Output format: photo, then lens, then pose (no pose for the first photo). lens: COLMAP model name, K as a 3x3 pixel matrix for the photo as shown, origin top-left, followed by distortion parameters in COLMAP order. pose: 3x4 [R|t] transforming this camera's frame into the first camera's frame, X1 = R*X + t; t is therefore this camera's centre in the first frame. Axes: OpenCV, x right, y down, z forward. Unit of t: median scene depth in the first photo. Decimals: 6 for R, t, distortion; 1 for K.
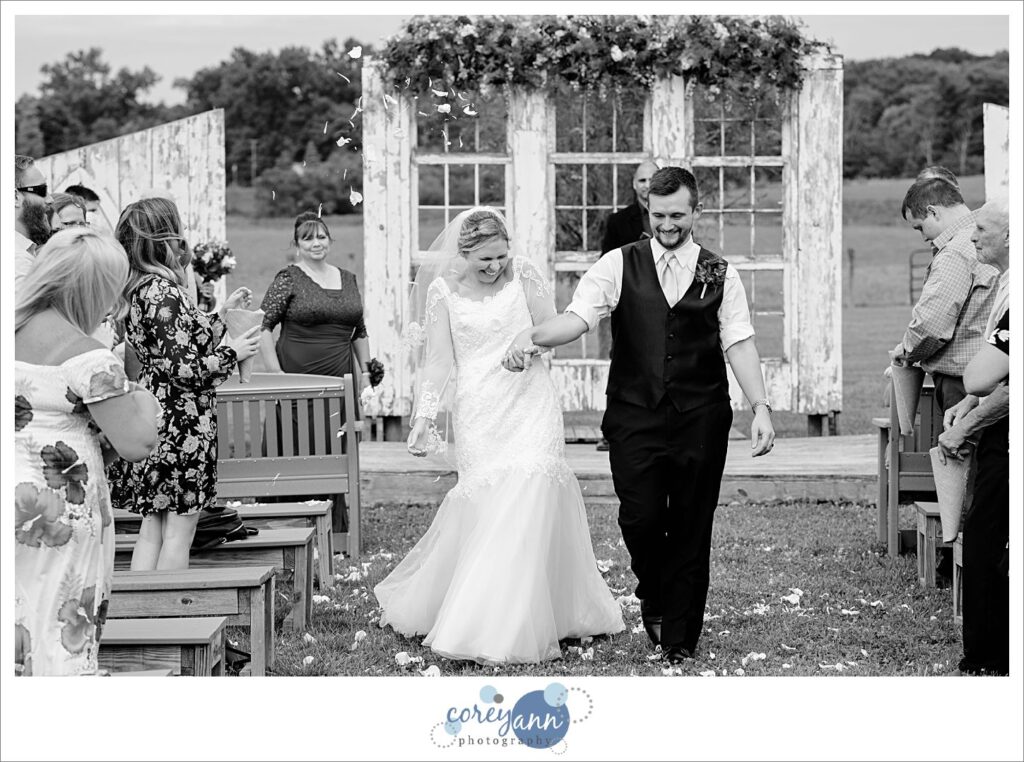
lens RADIAL K [[3366.8, 0, 512.0], [0, 3366.8, 381.0], [0, 0, 1]] dist [0.454456, 0.607136]
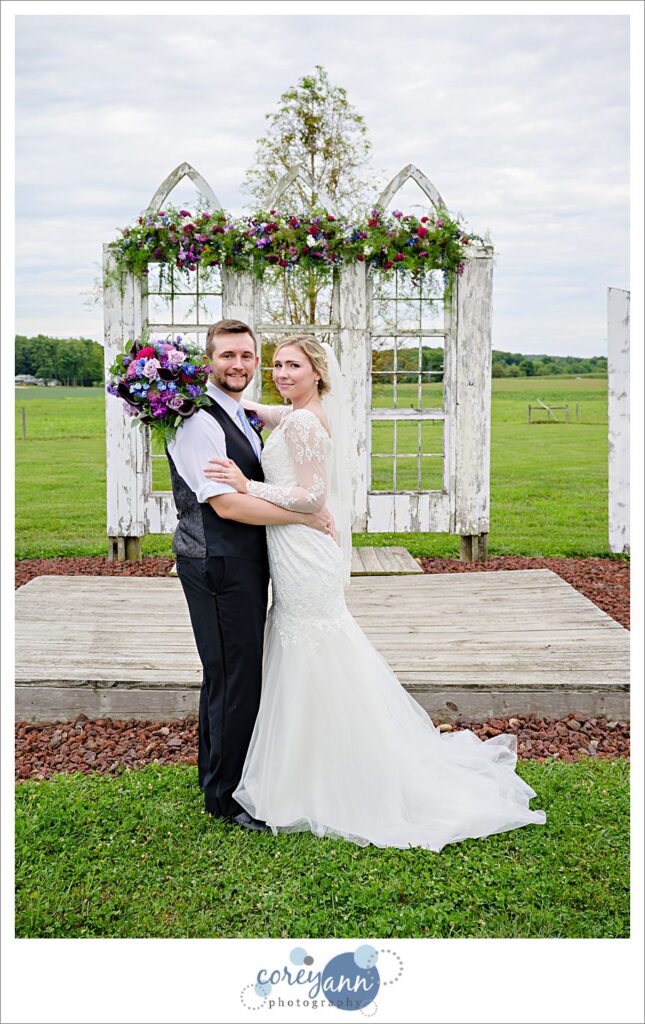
lens RADIAL K [[984.1, 0, 323.5], [0, 984.1, 477.9], [0, 0, 1]] dist [0.038100, 0.005435]
pose [[0.999607, 0.002115, 0.027951, 0.025761], [-0.003171, 0.999281, 0.037776, -0.025399], [-0.027851, -0.037850, 0.998895, 0.641885]]
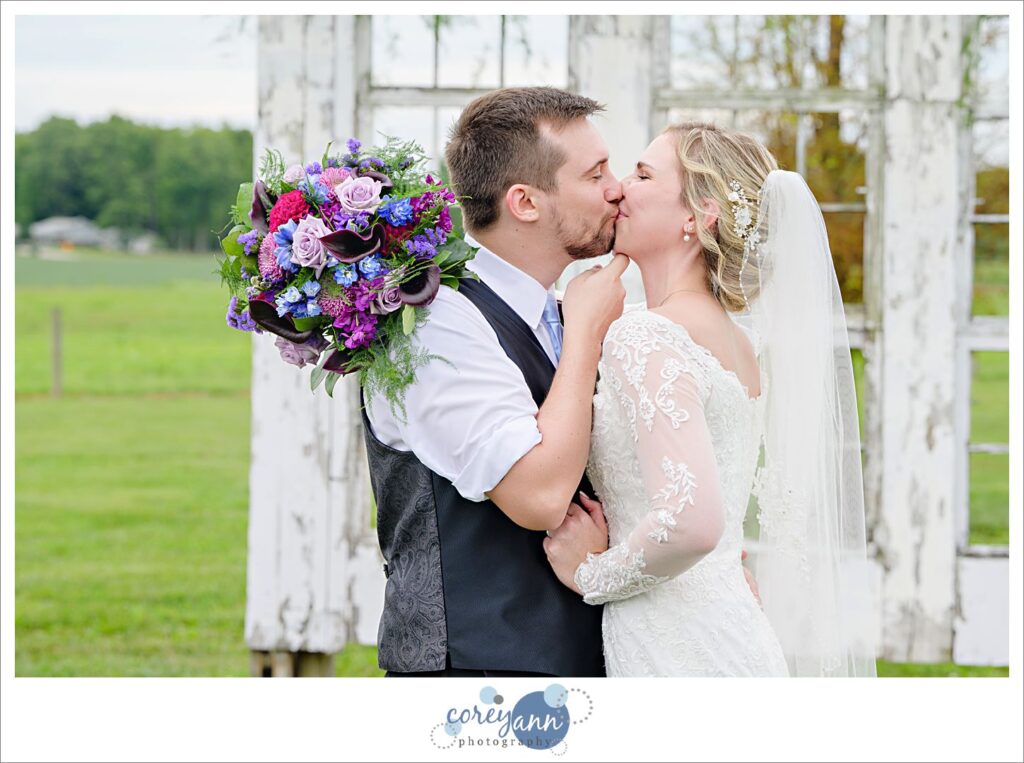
lens RADIAL K [[2782.3, 0, 513.9], [0, 2782.3, 346.6], [0, 0, 1]] dist [0.271529, 0.732027]
pose [[0.993915, 0.021033, -0.108119, 0.033603], [-0.023575, 0.999474, -0.022282, -0.023619], [0.107593, 0.024696, 0.993888, 0.626488]]
